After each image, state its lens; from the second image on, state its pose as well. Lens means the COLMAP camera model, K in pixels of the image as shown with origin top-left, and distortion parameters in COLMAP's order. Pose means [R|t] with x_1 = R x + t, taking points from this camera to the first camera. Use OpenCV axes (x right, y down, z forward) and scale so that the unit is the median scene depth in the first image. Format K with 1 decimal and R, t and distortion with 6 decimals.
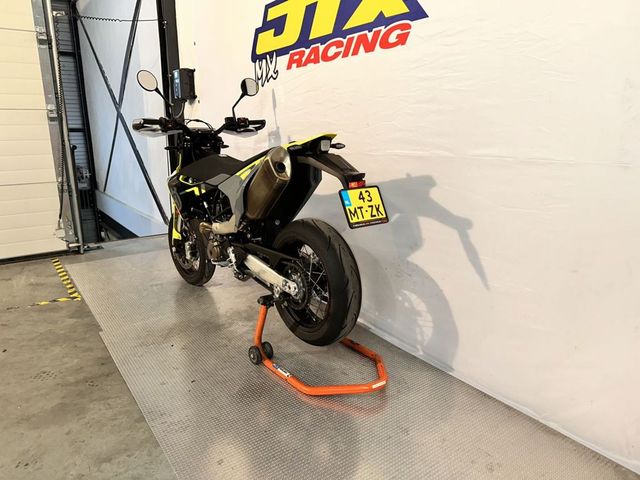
lens RADIAL K [[501.6, 0, 320.0], [0, 501.6, 240.0], [0, 0, 1]] dist [-0.008072, -0.005370]
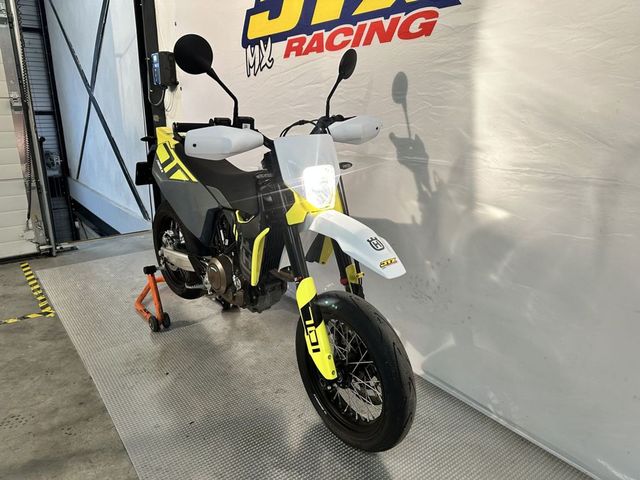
lens RADIAL K [[501.6, 0, 320.0], [0, 501.6, 240.0], [0, 0, 1]] dist [-0.008072, -0.005370]
pose [[0.999078, -0.005980, 0.042503, -0.036188], [0.004093, 0.999009, 0.044330, -0.049203], [-0.042726, -0.044115, 0.998112, 0.084351]]
